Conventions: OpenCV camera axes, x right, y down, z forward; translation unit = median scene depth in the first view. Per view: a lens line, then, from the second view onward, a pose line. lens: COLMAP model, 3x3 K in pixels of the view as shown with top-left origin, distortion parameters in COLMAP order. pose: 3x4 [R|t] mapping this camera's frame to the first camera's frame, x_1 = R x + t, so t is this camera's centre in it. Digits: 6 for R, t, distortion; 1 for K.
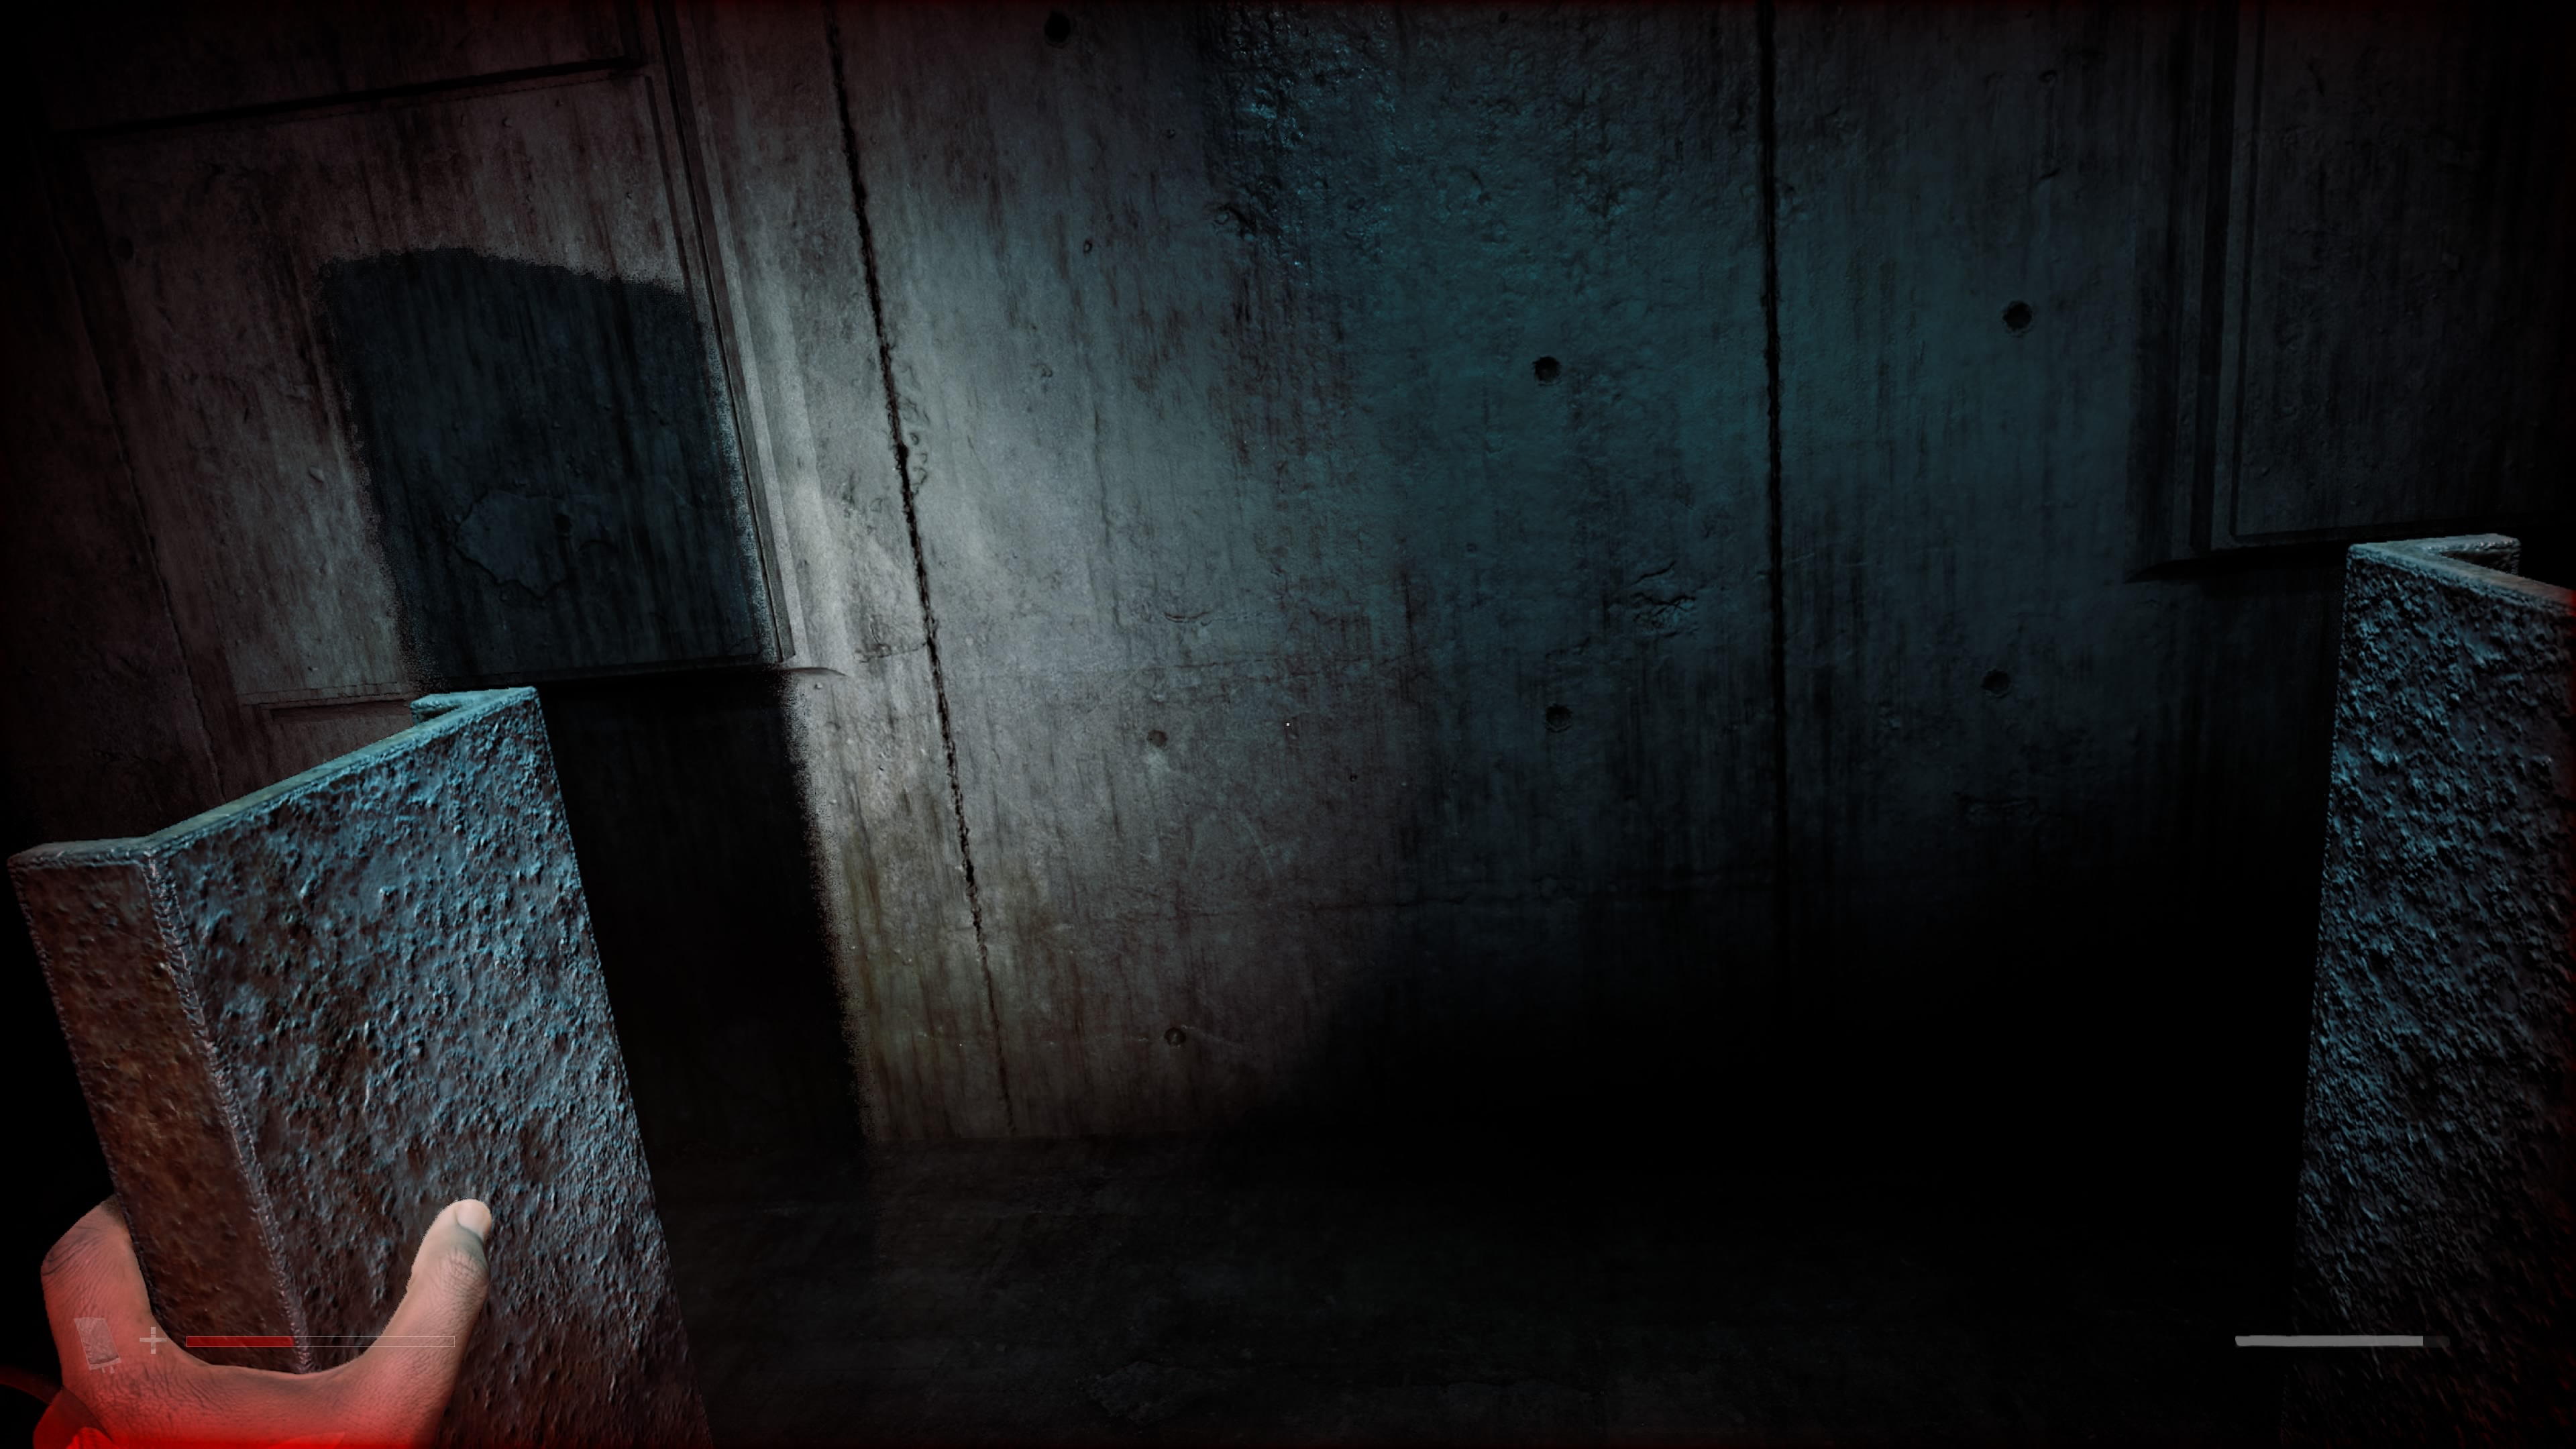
lens RADIAL K [[1742.4, 0, 1286.4], [0, 1742.4, 727.1], [0, 0, 1]] dist [0.002139, -0.000794]
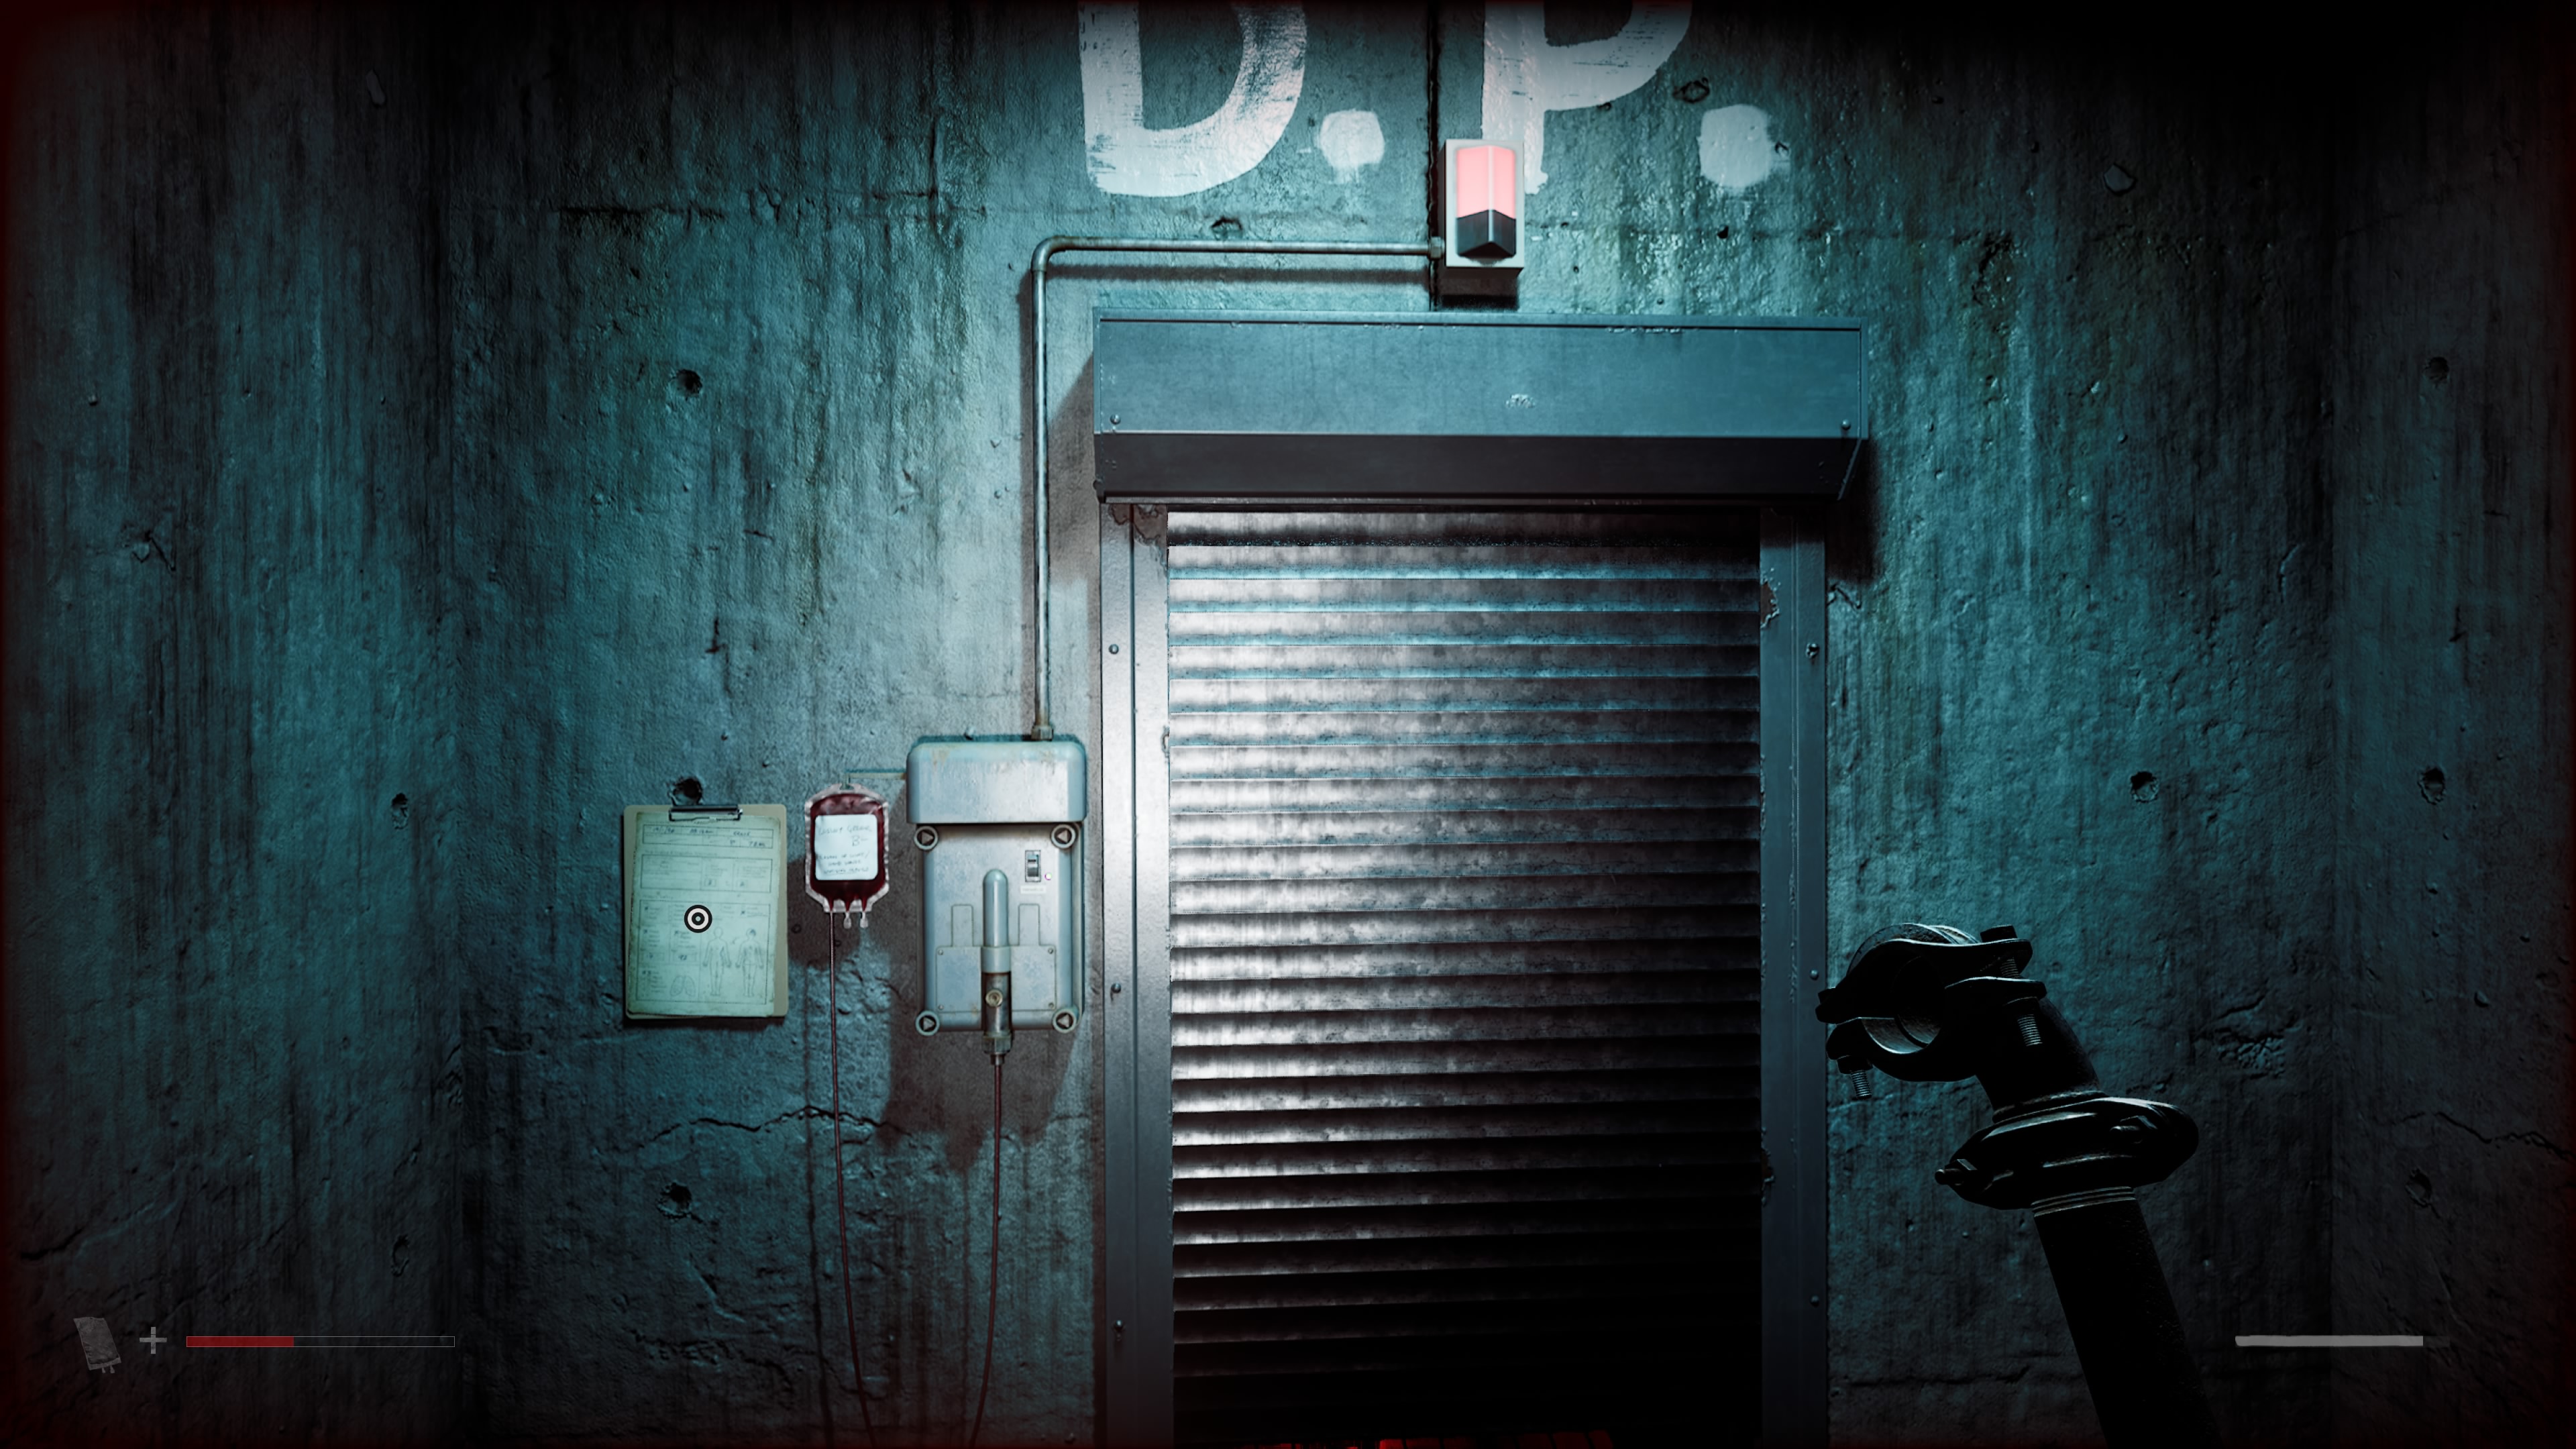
lens RADIAL K [[1742.4, 0, 1288.3], [0, 1742.4, 728.1], [0, 0, 1]] dist [0.002139, -0.000794]
pose [[0.972833, 0.098711, 0.209409, -0.499138], [-0.036916, 0.959112, -0.280608, 0.049686], [-0.228546, 0.265254, 0.936700, 0.197783]]
